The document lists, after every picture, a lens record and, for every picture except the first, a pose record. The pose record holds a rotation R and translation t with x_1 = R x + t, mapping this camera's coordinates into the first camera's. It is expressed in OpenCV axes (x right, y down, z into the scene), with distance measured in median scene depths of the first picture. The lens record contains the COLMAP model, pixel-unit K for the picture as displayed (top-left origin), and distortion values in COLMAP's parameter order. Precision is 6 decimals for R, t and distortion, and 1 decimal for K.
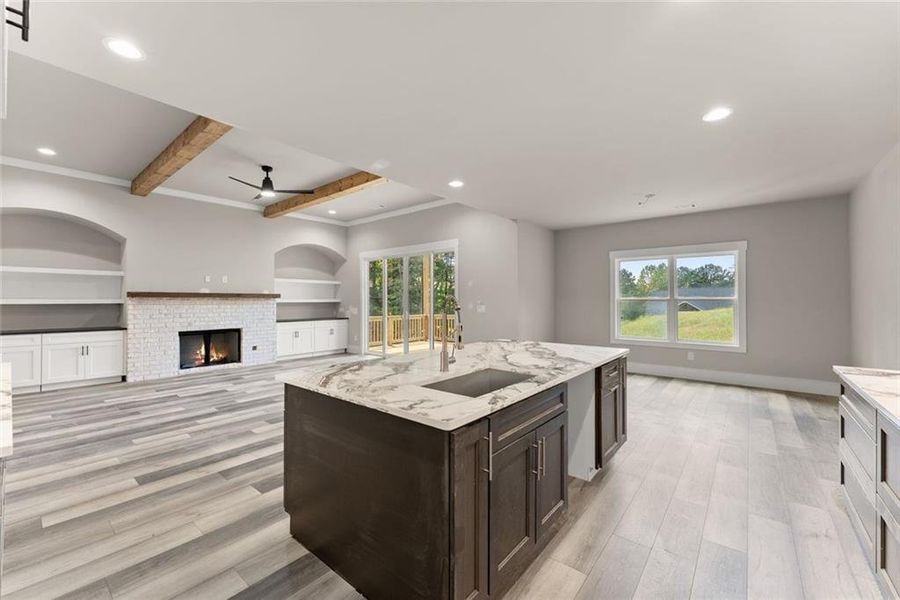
lens RADIAL K [[363.3, 0, 453.8], [0, 363.3, 303.1], [0, 0, 1]] dist [-0.001631, -0.000121]
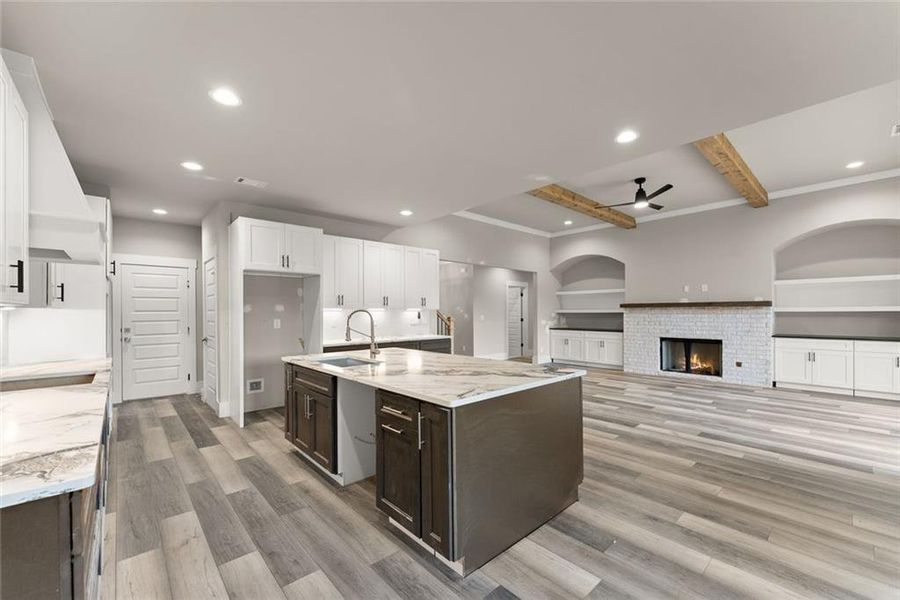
lens RADIAL K [[363.3, 0, 453.8], [0, 363.3, 303.1], [0, 0, 1]] dist [-0.001631, -0.000121]
pose [[-0.140202, -0.018784, -0.989945, 0.439837], [0.001256, 0.999816, -0.019149, -0.007115], [0.990122, -0.003928, -0.140152, 0.485733]]
